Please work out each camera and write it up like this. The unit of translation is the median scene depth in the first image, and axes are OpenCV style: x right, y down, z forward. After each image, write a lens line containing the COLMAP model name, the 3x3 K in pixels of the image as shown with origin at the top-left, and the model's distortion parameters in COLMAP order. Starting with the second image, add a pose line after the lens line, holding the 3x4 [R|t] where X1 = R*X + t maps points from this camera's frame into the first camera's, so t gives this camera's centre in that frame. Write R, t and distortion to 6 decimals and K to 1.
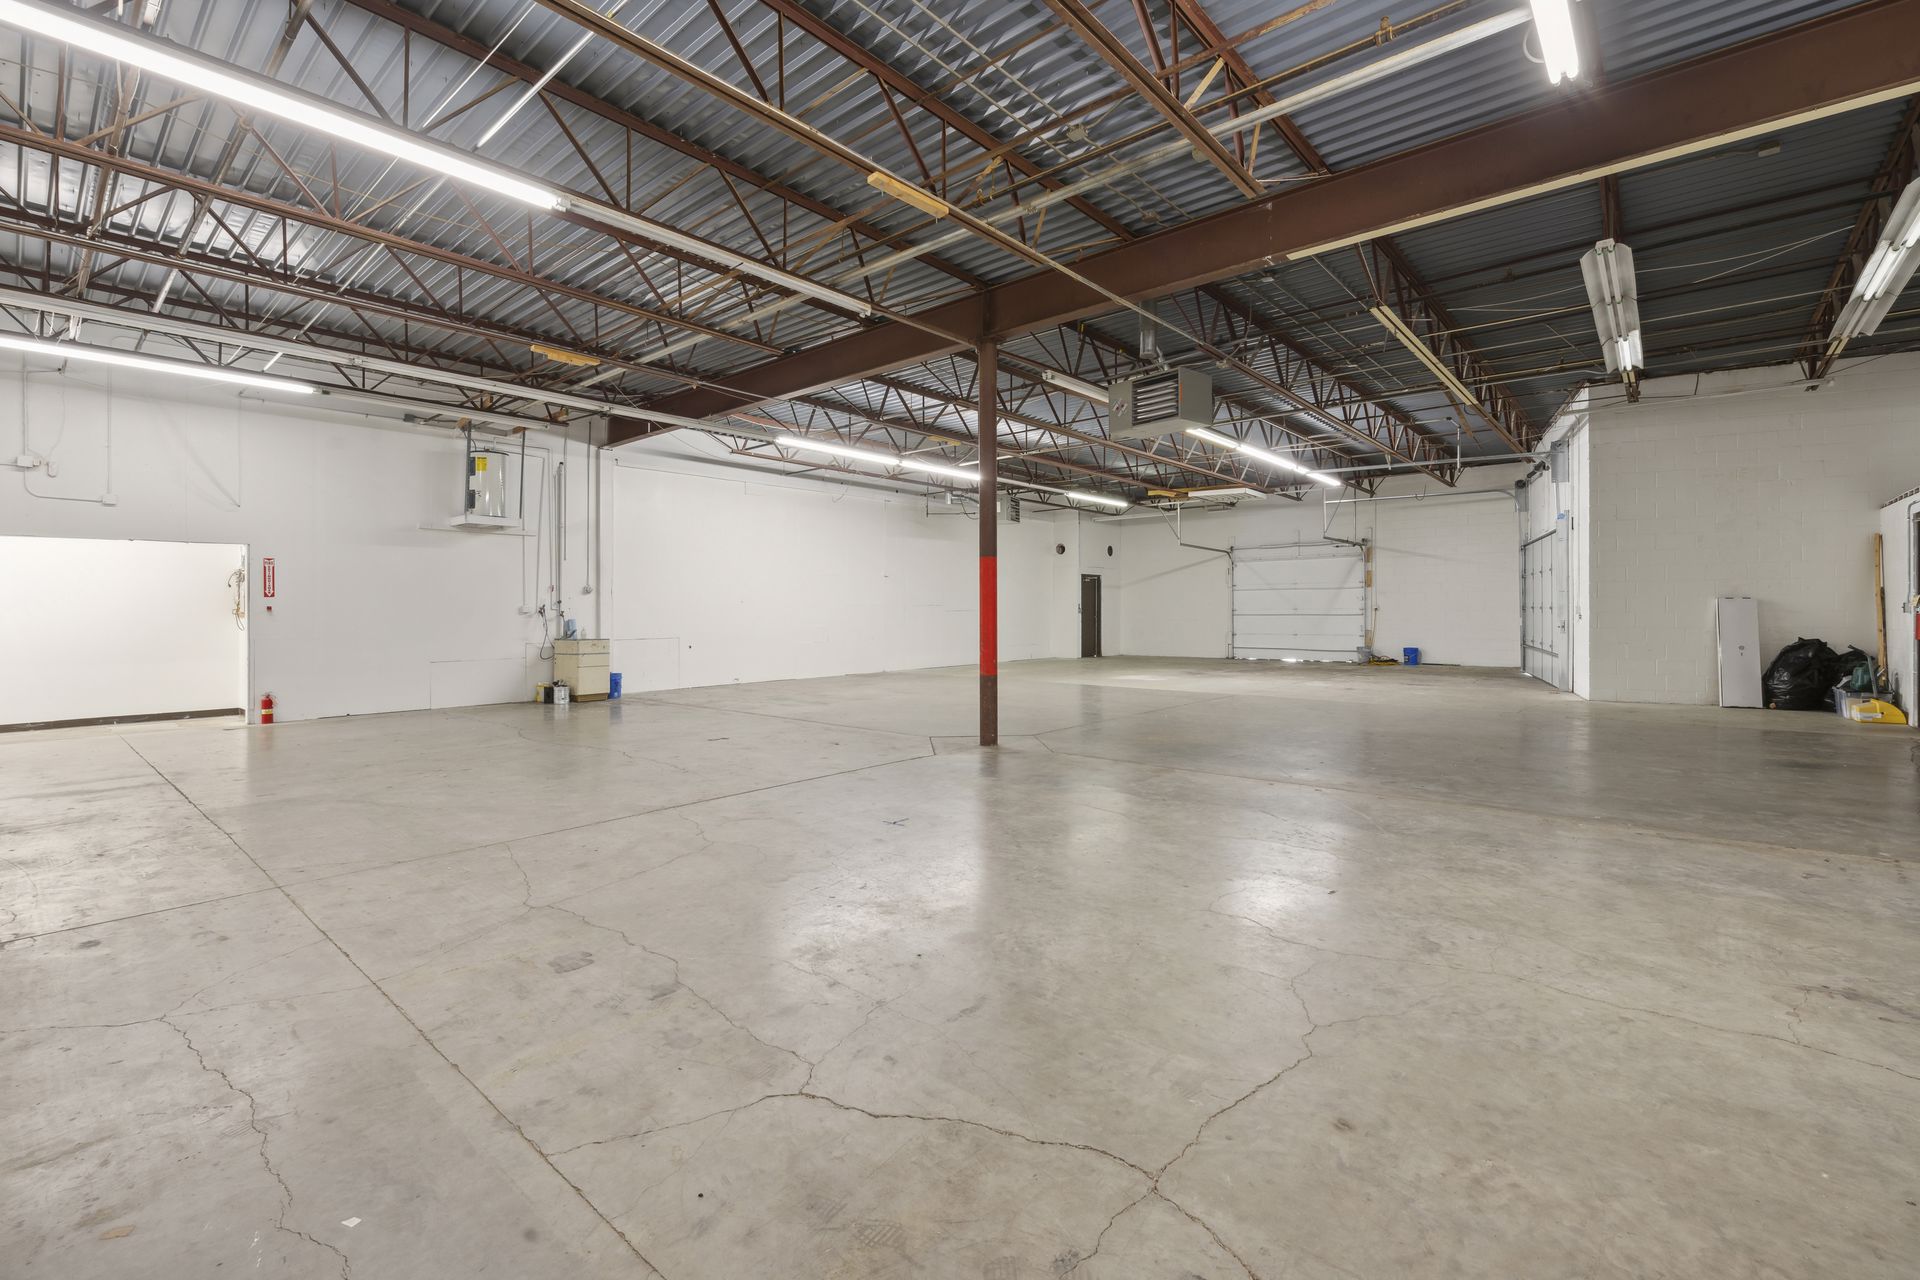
lens RADIAL K [[831.6, 0, 963.6], [0, 831.6, 610.1], [0, 0, 1]] dist [-0.015303, -0.000323]
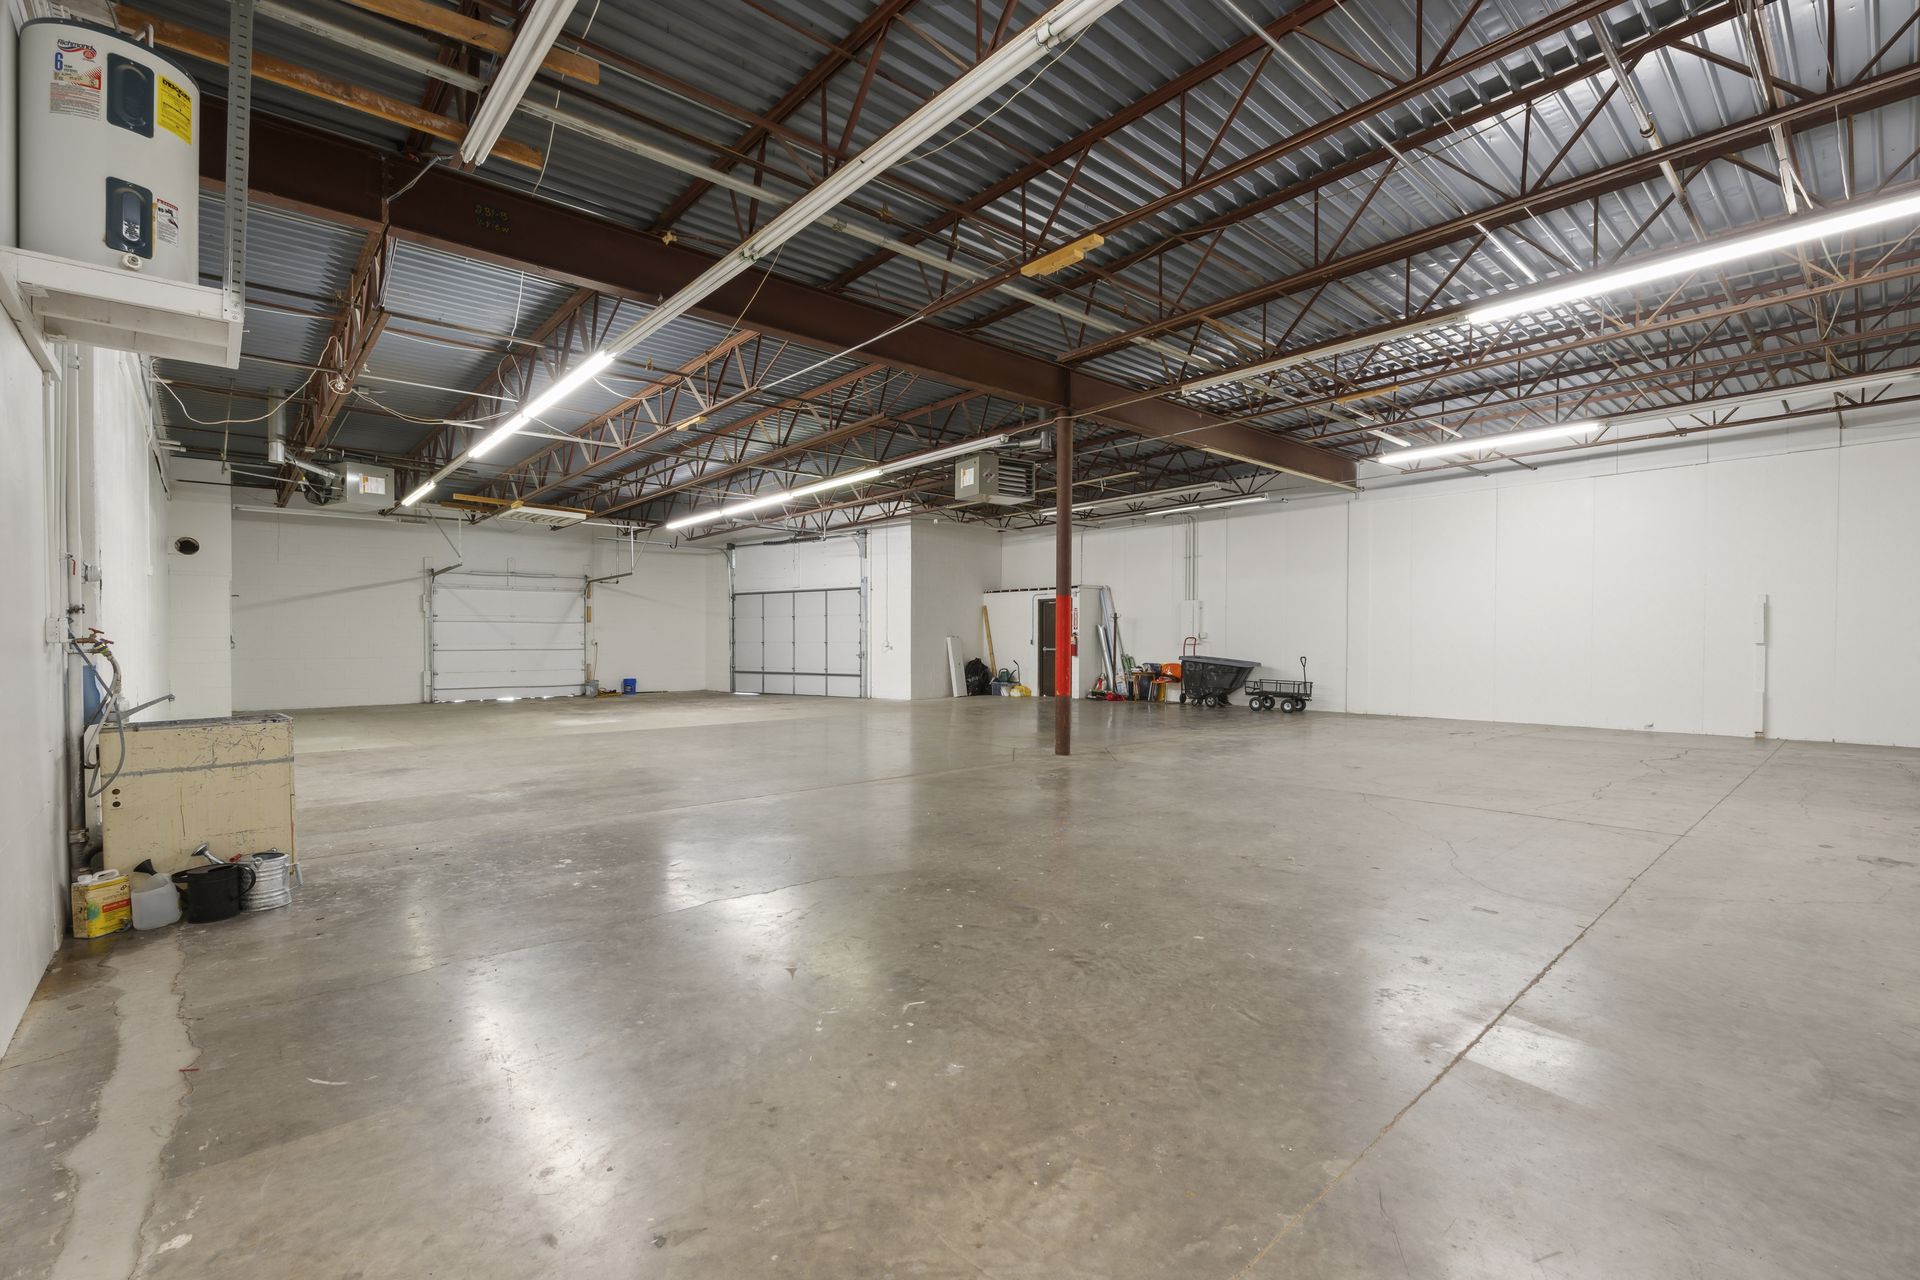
lens RADIAL K [[831.6, 0, 958.0], [0, 831.6, 637.7], [0, 0, 1]] dist [-0.015303, -0.000323]
pose [[0.147660, 0.013527, 0.988946, -0.515677], [0.001698, 0.999902, -0.013930, 0.007220], [-0.989037, 0.003736, 0.147622, 0.434828]]
